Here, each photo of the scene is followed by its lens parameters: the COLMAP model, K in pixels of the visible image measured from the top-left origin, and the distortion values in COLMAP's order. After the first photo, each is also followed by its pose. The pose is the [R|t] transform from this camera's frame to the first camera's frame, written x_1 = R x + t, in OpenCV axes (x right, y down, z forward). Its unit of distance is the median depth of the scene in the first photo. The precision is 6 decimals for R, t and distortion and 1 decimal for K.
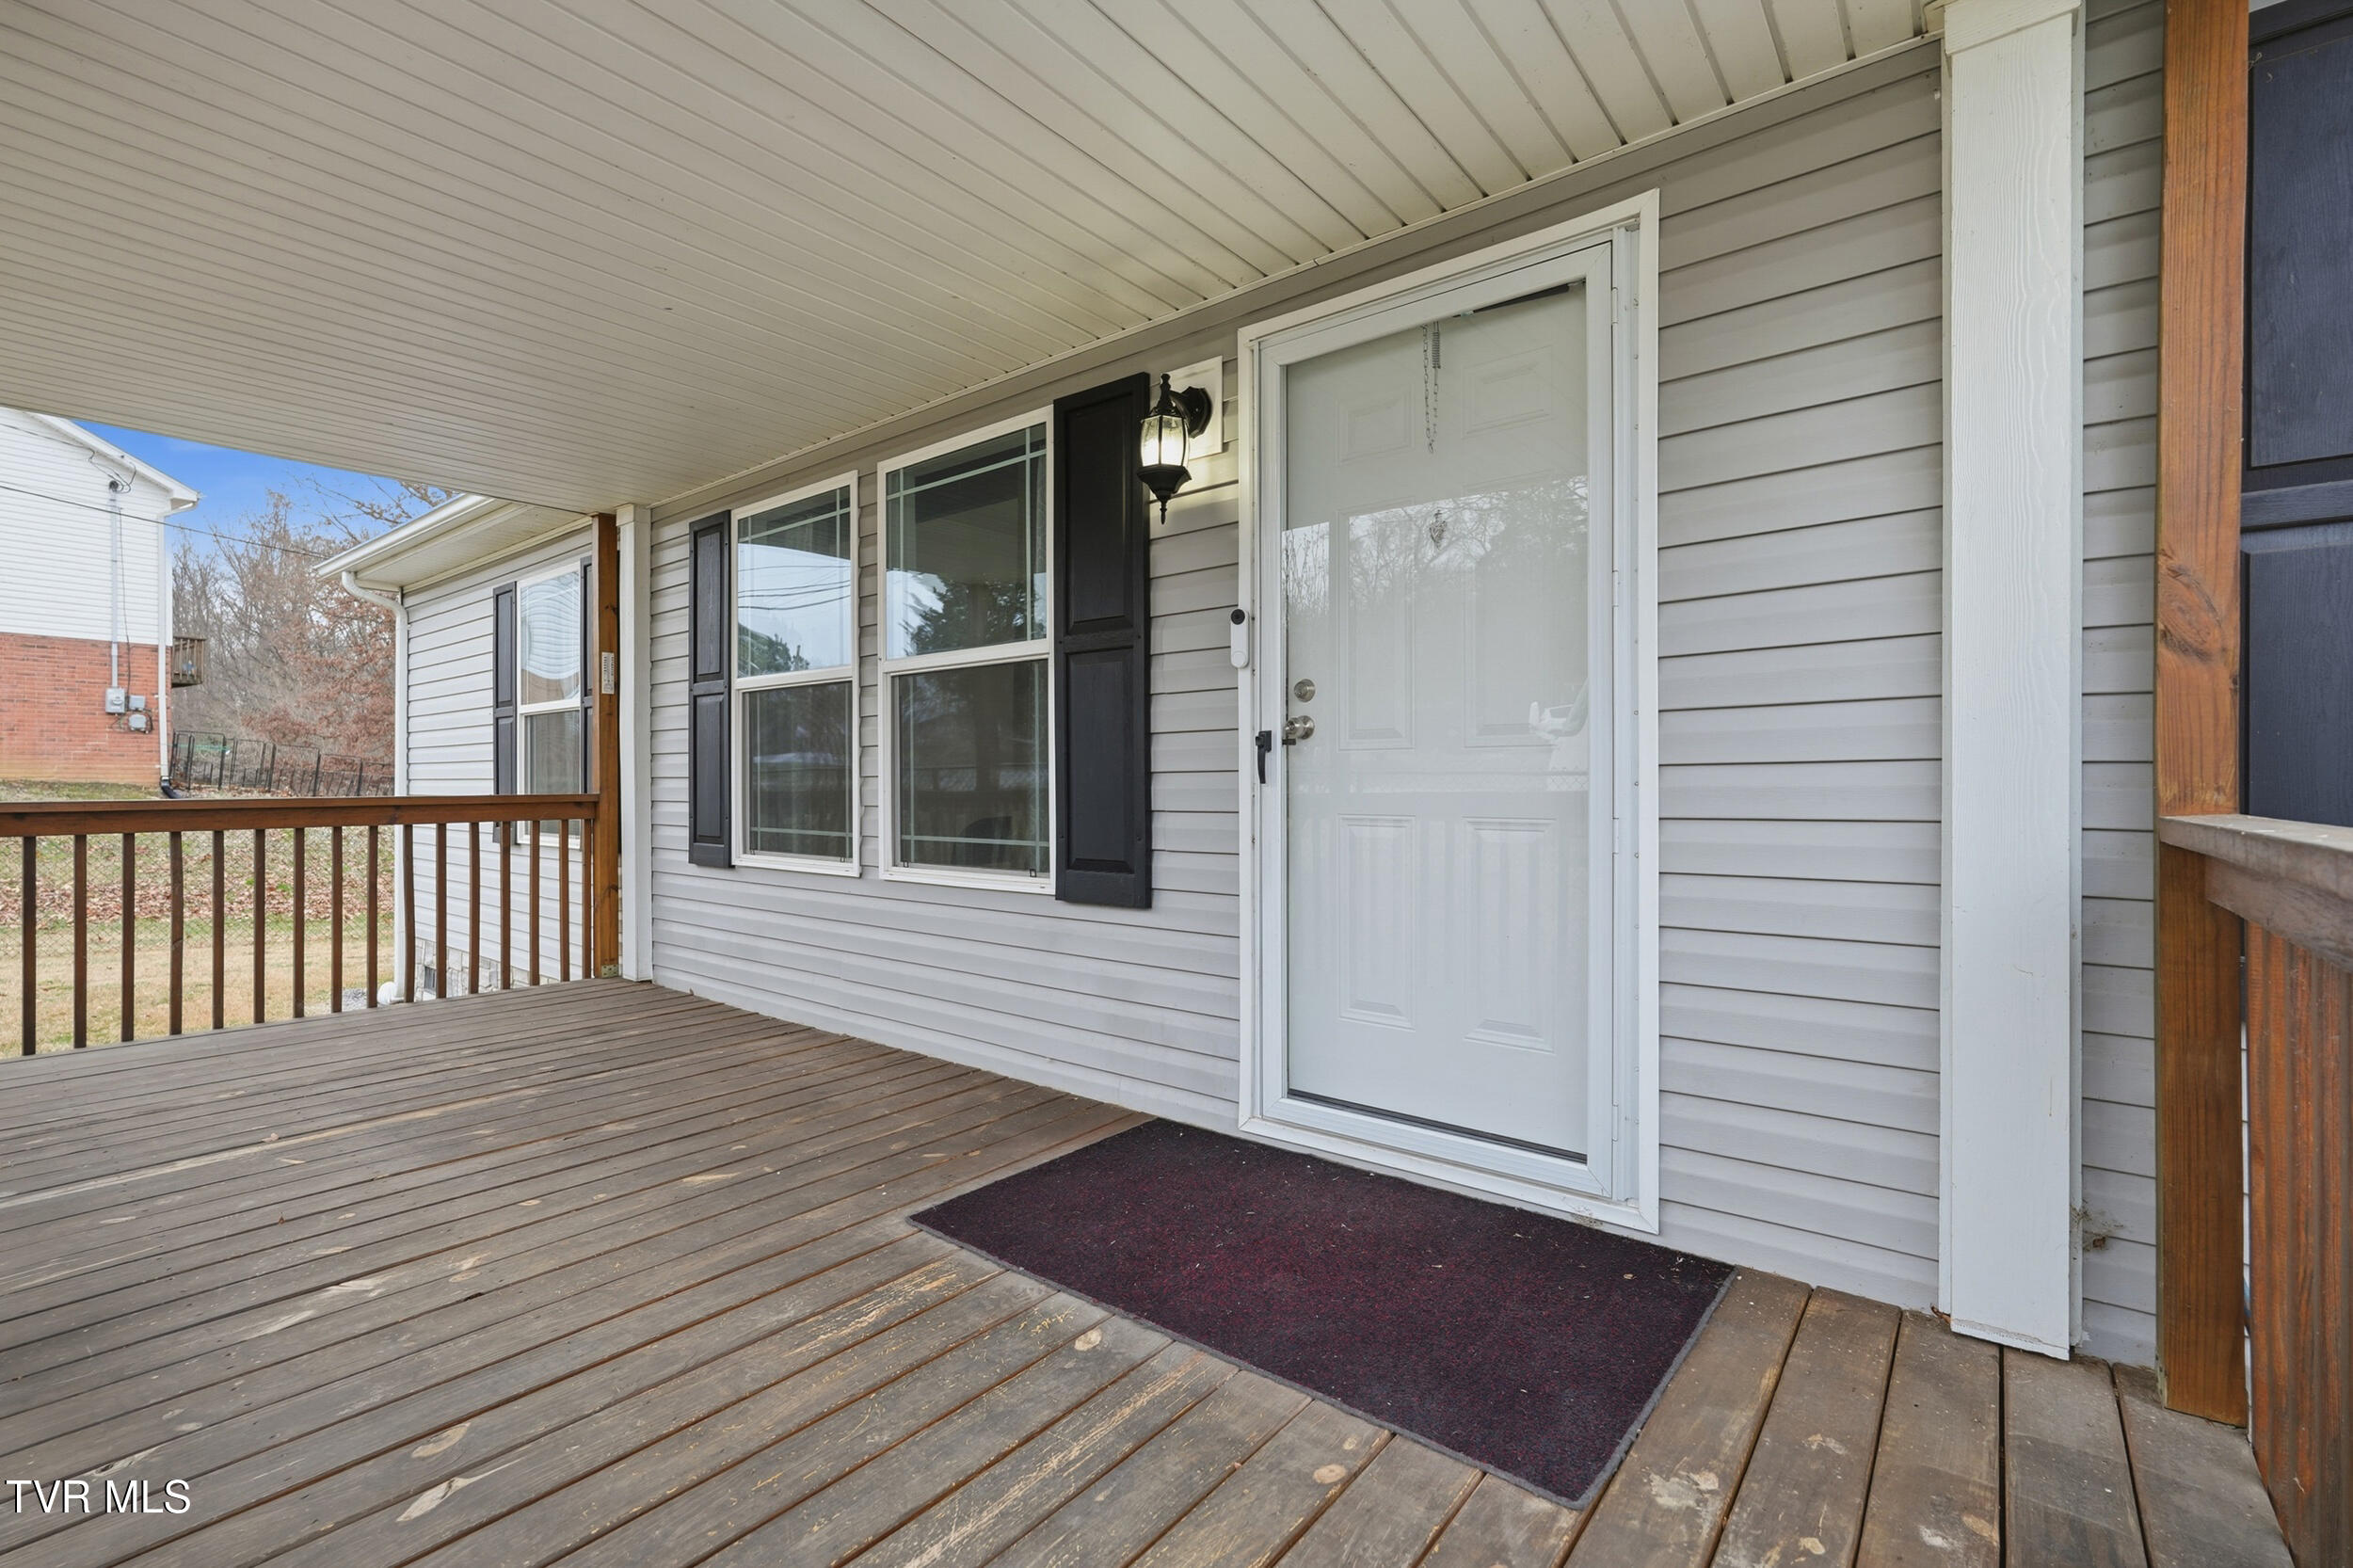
lens RADIAL K [[1039.7, 0, 1168.6], [0, 1039.7, 780.0], [0, 0, 1]] dist [-0.000656, -0.000003]
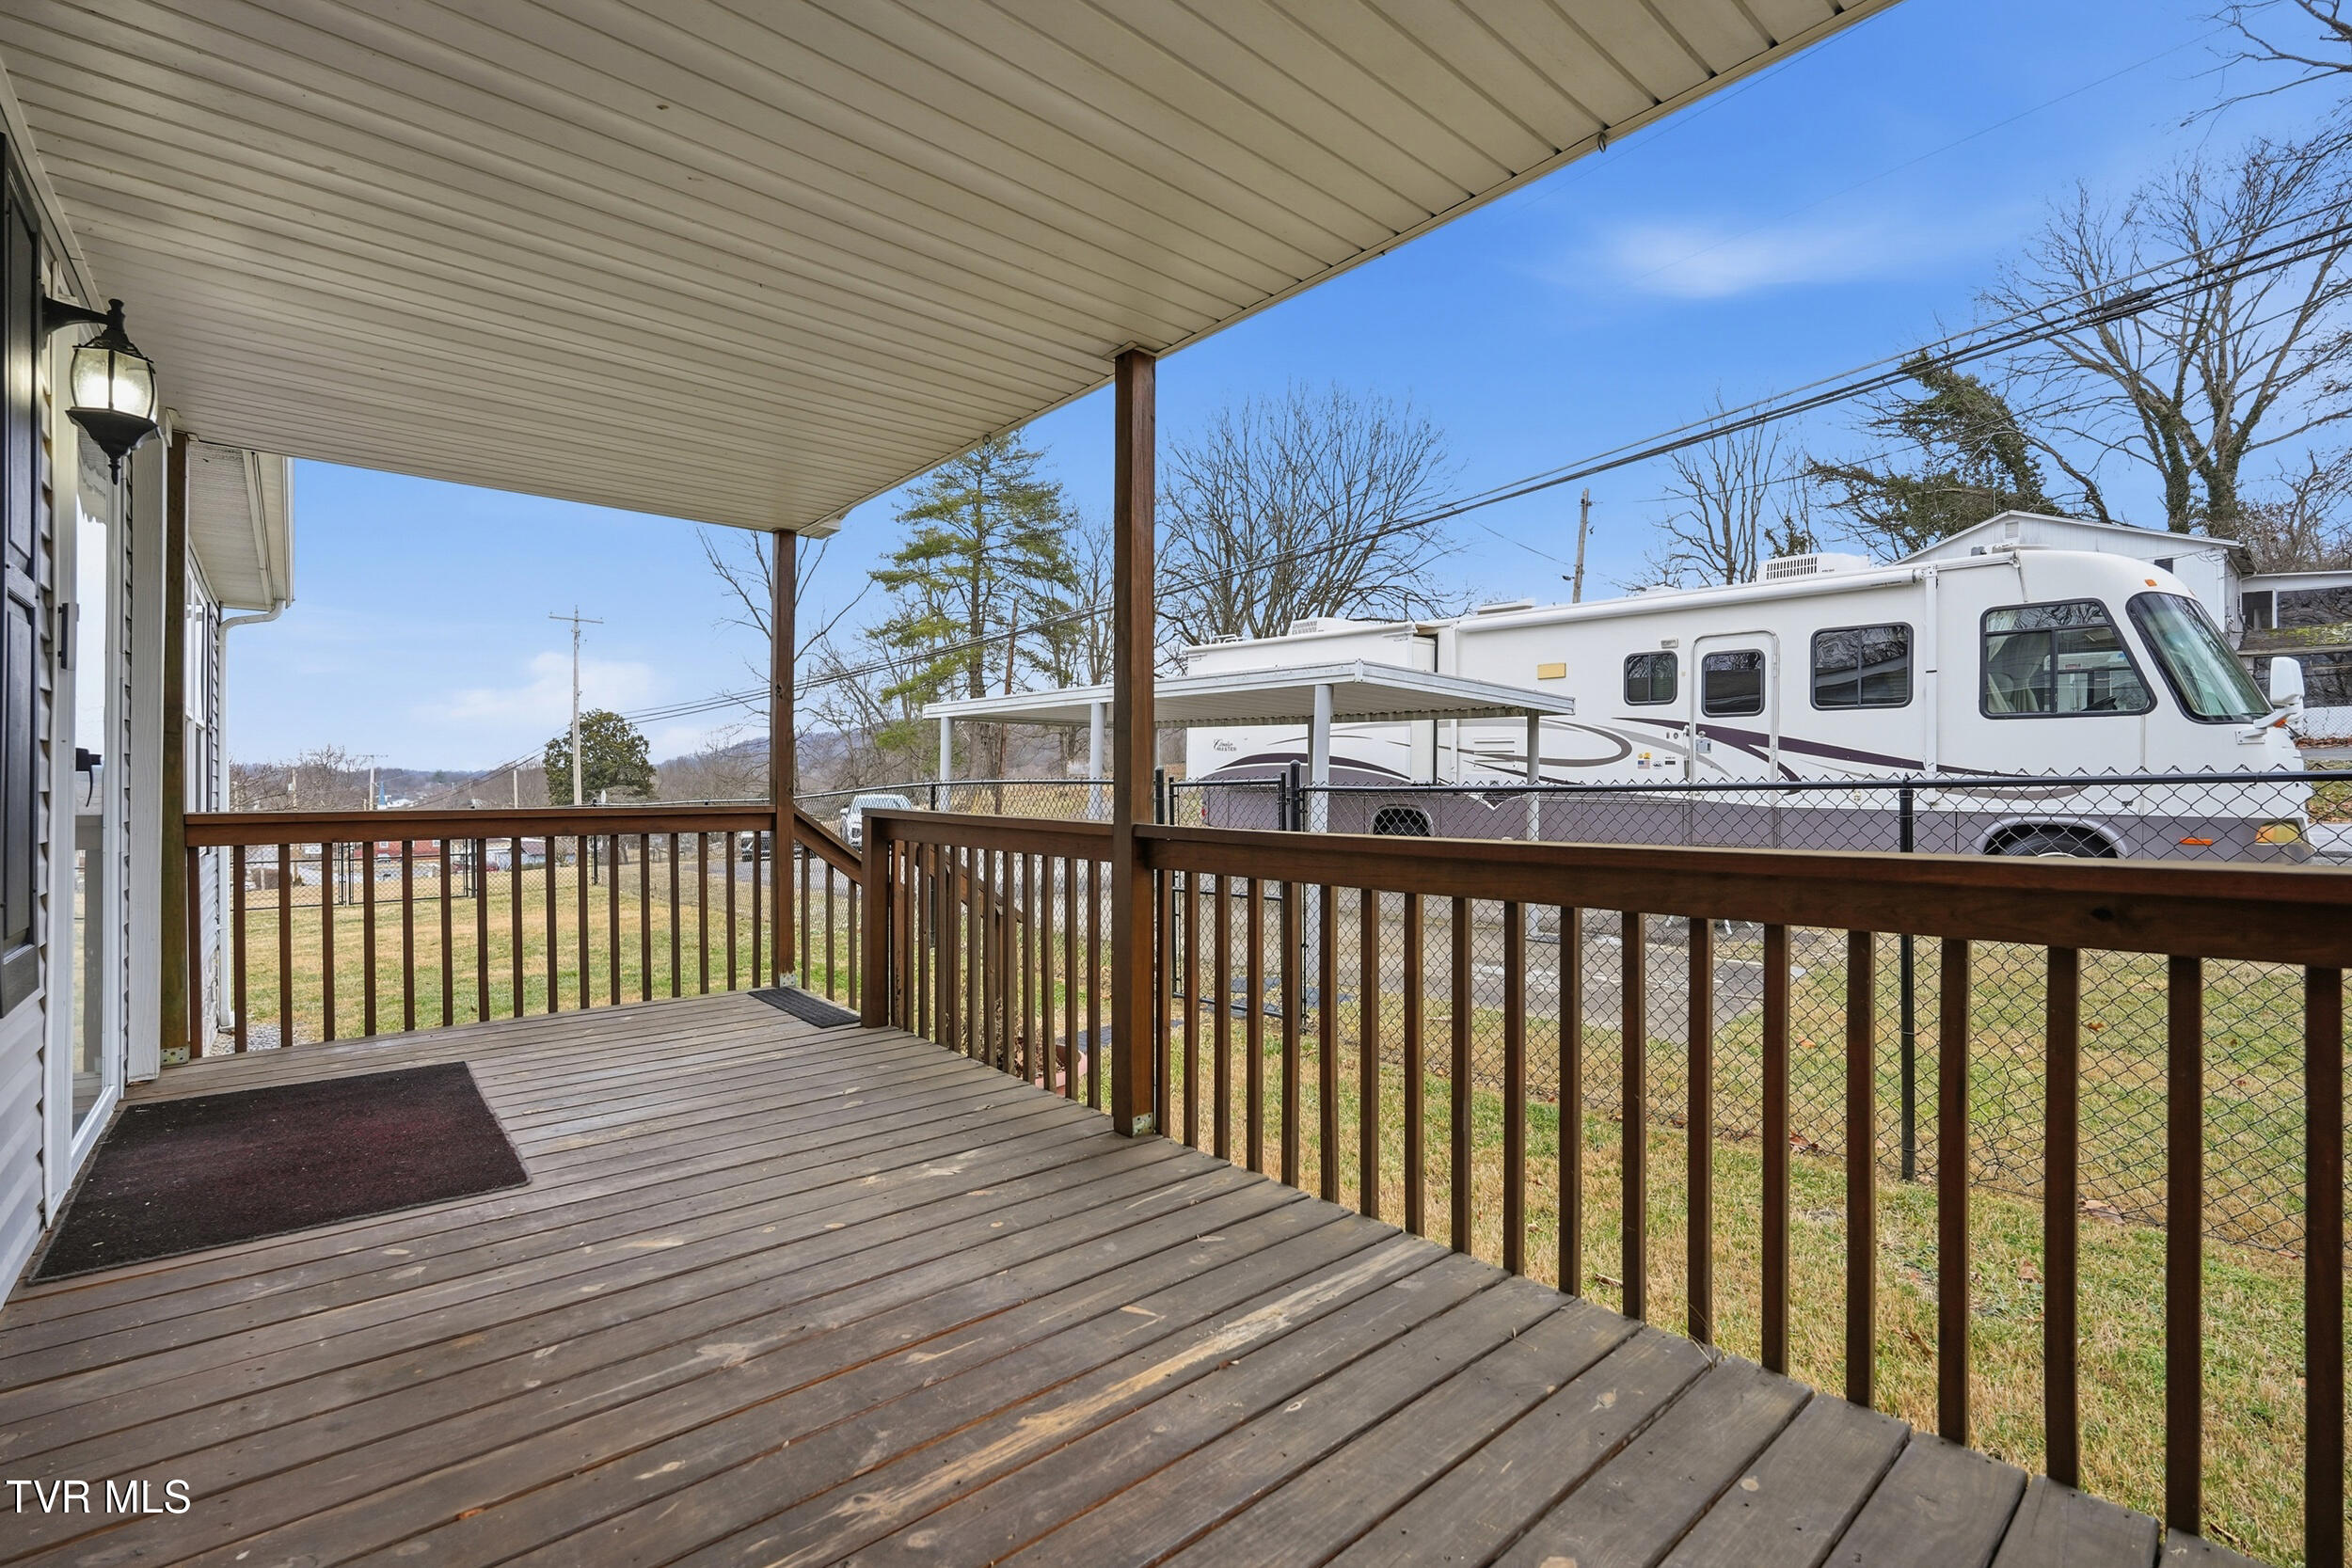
lens RADIAL K [[1039.2, 0, 1173.3], [0, 1039.2, 791.4], [0, 0, 1]] dist [-0.000656, -0.000003]
pose [[-0.983985, 0.010108, 0.177966, -1.040307], [0.009724, 0.999948, -0.003028, -0.006358], [-0.177987, -0.001249, -0.984032, 1.792509]]
